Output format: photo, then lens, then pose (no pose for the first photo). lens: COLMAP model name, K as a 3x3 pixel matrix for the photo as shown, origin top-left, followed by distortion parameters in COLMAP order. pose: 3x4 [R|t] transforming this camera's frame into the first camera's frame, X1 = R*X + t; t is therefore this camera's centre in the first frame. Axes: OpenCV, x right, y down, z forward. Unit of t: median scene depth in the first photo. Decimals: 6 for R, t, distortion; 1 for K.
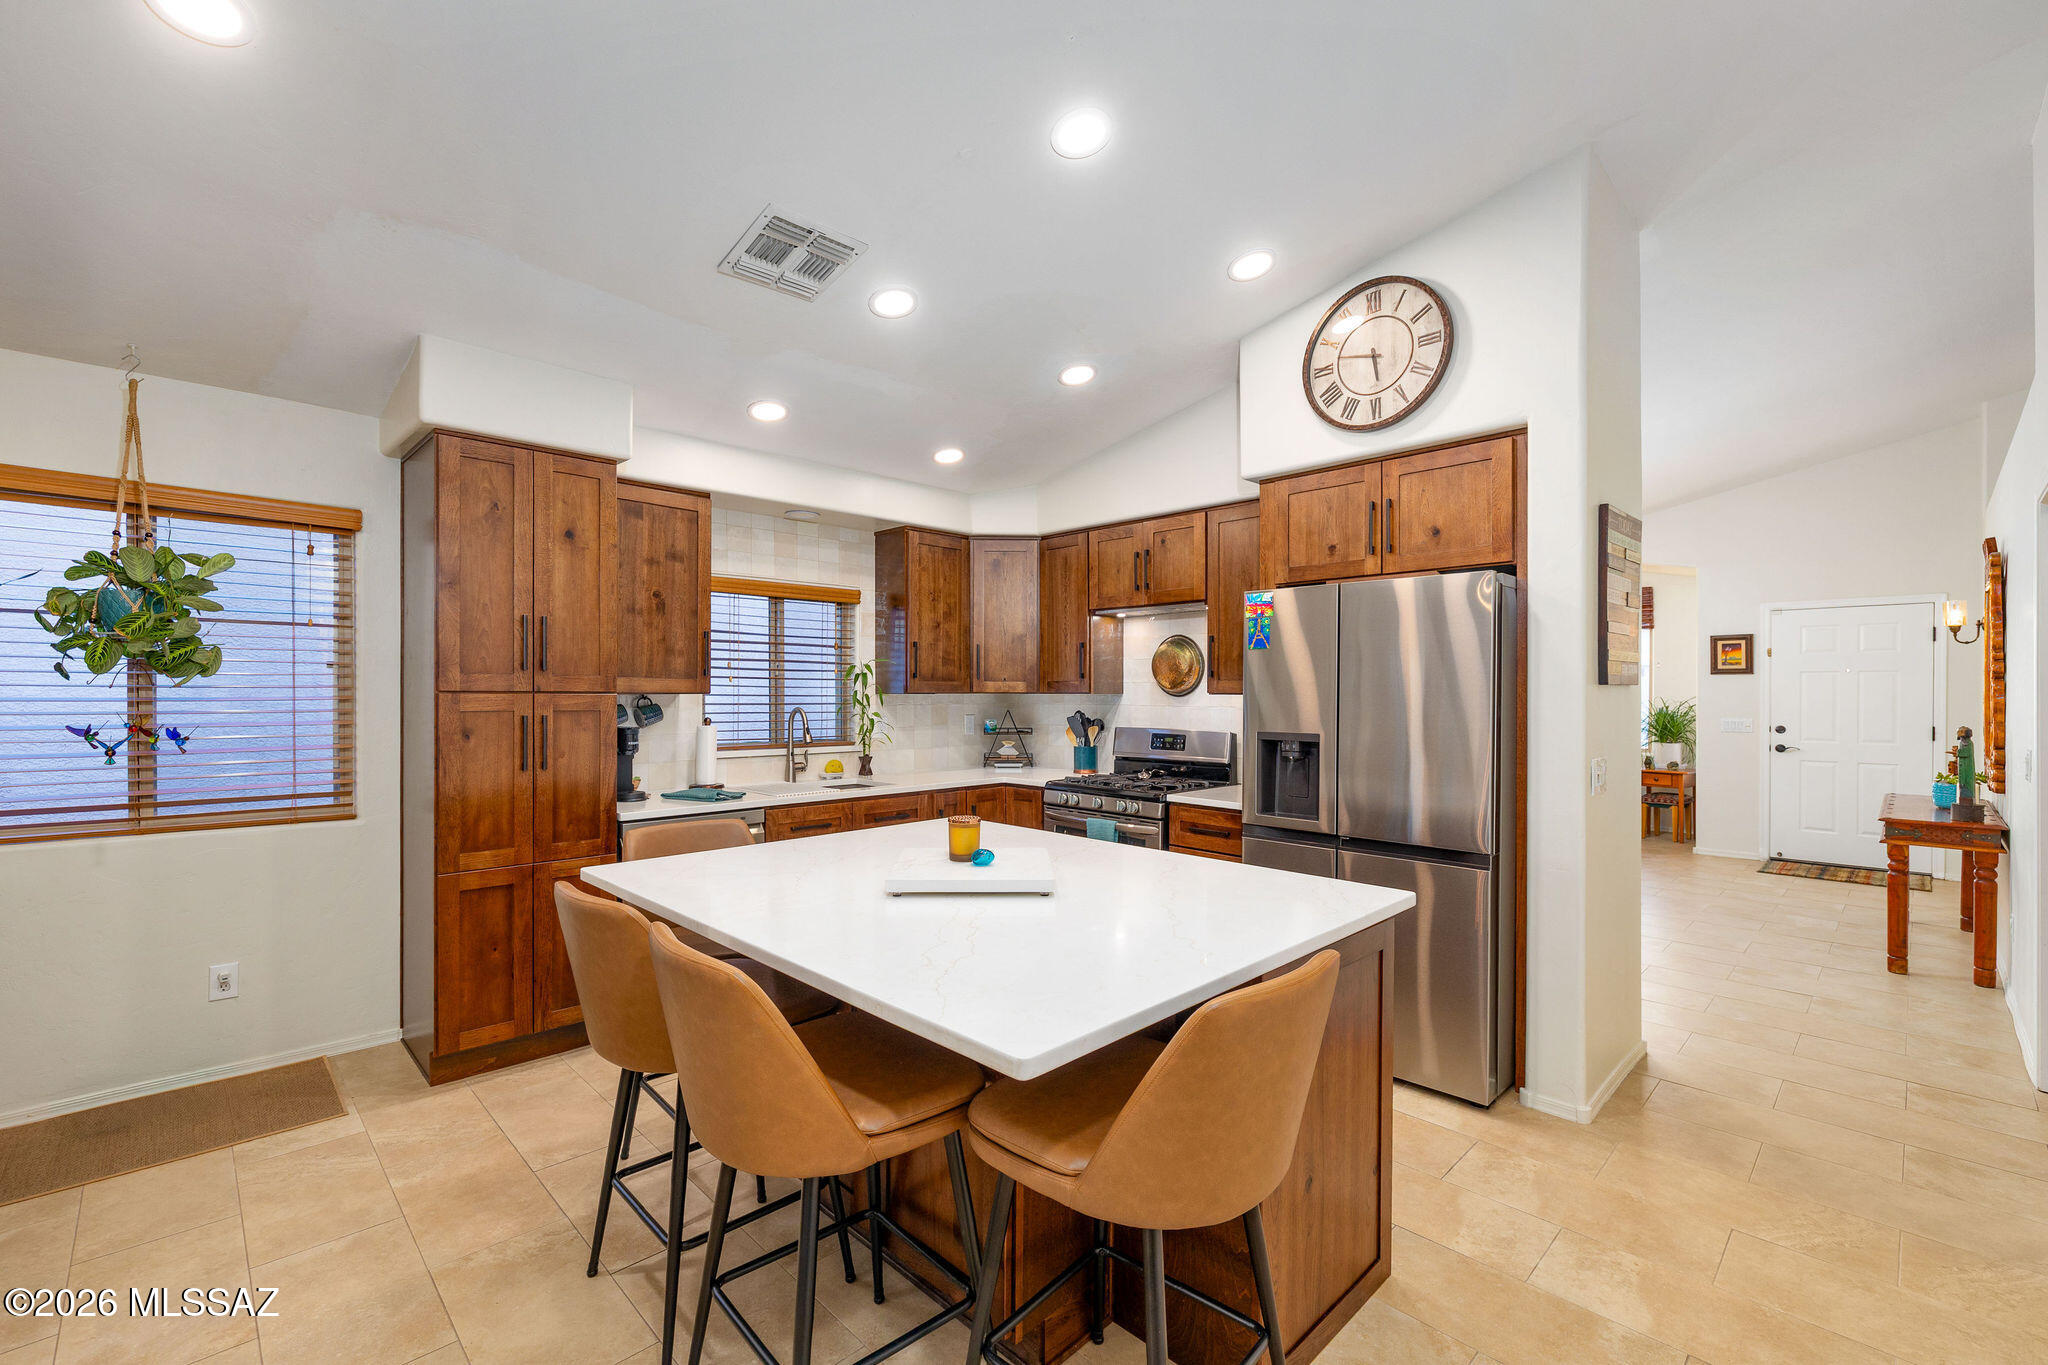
lens RADIAL K [[848.7, 0, 1024.0], [0, 848.7, 682.5], [0, 0, 1]] dist [0.001485, 0.000125]
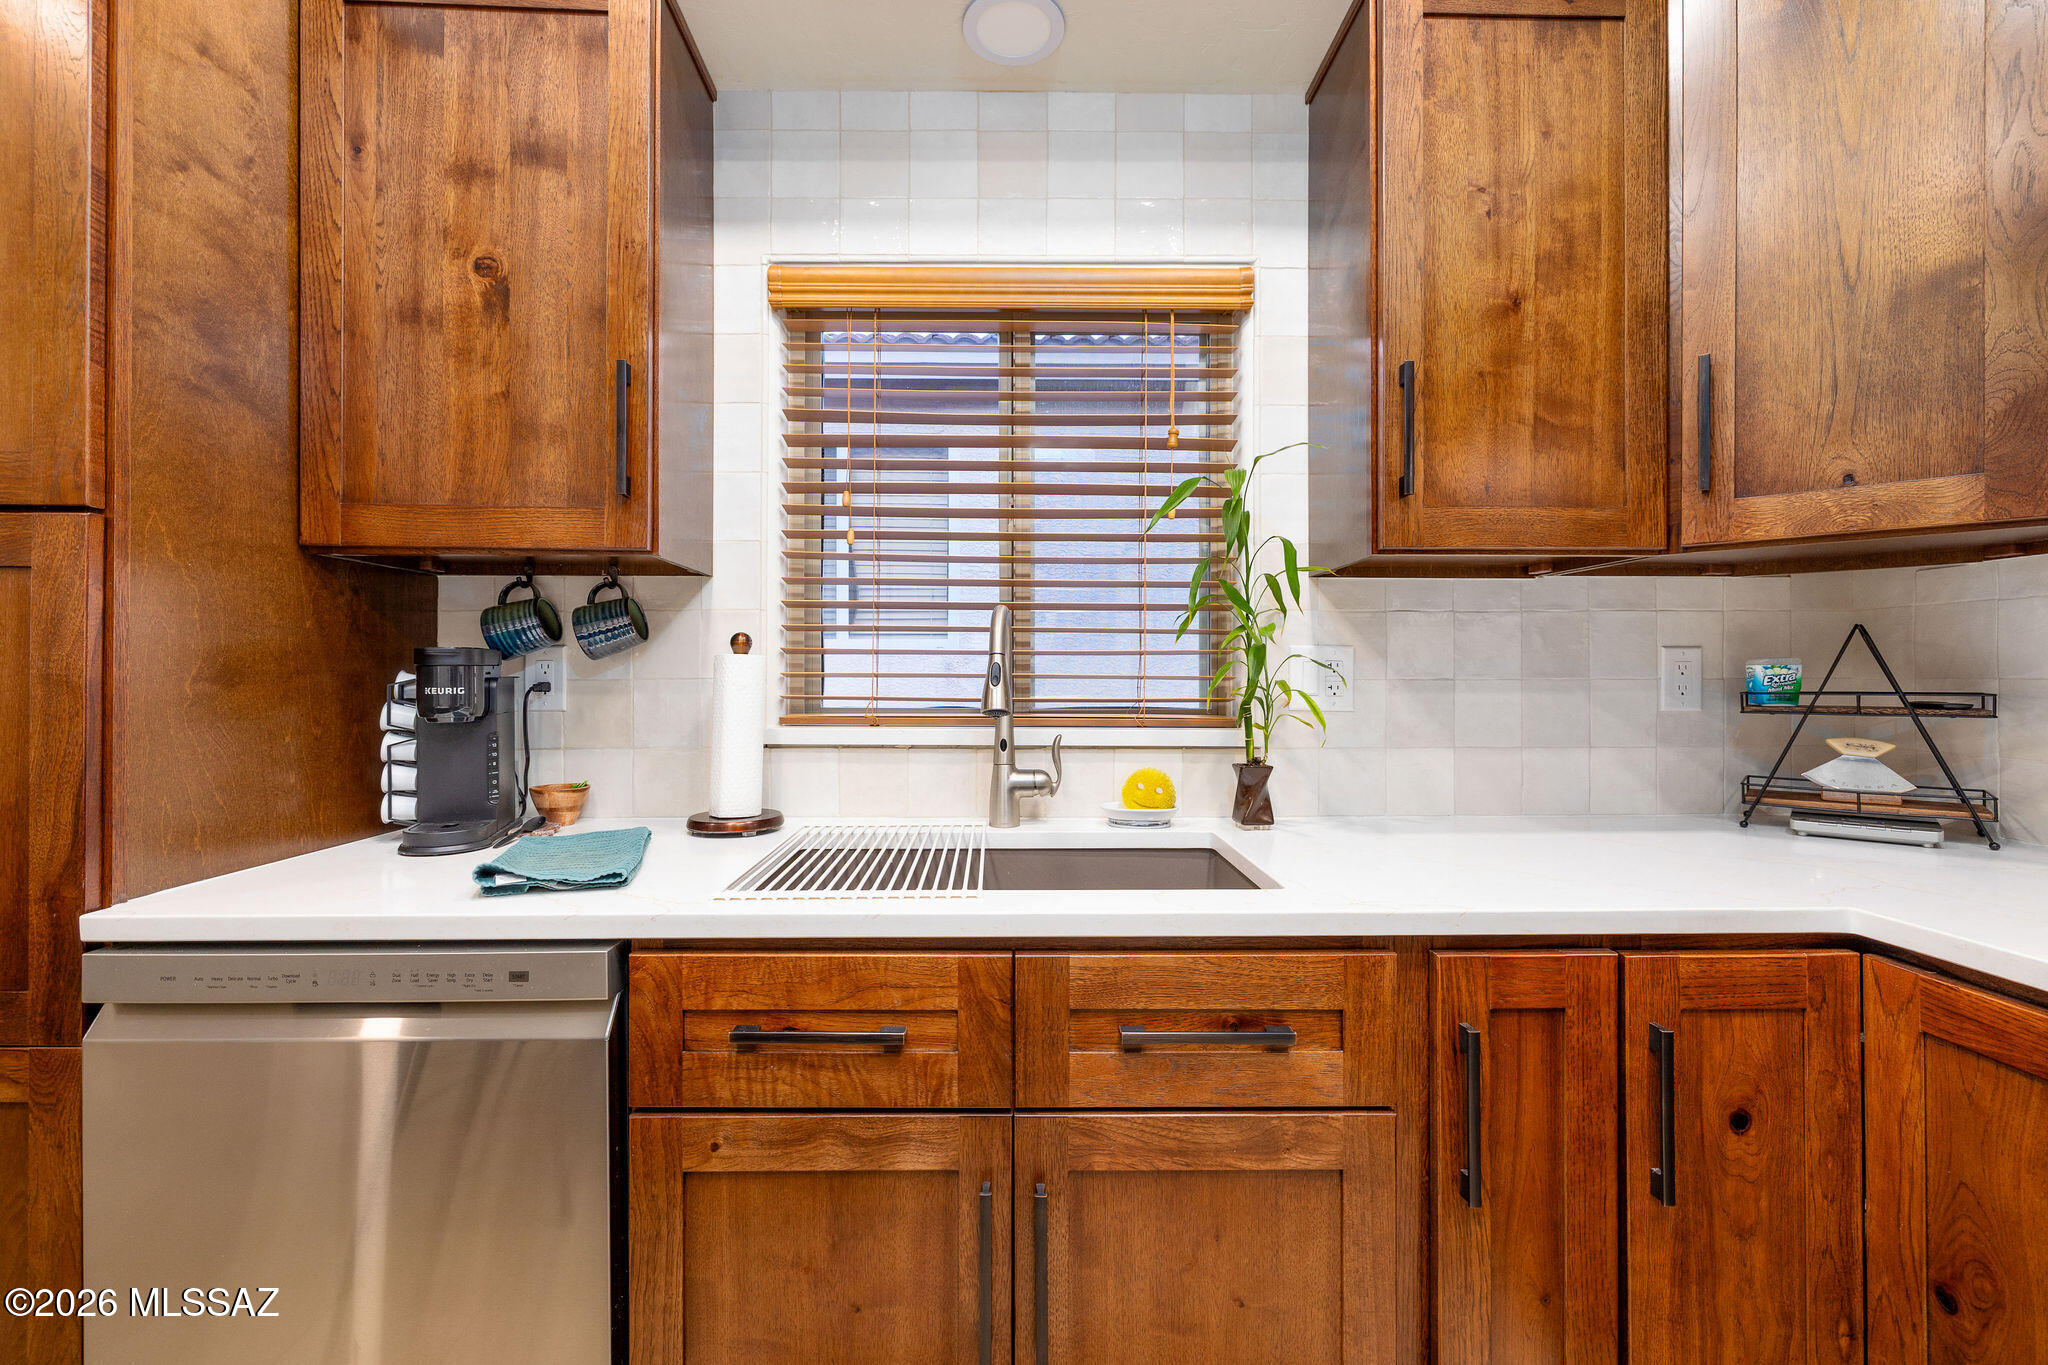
lens RADIAL K [[848.7, 0, 1024.0], [0, 848.7, 682.5], [0, 0, 1]] dist [0.001485, 0.000125]
pose [[0.716101, 0.003474, -0.697988, -0.023037], [0.011052, 0.999806, 0.016315, 0.049849], [0.697909, -0.019397, 0.715924, 0.707180]]
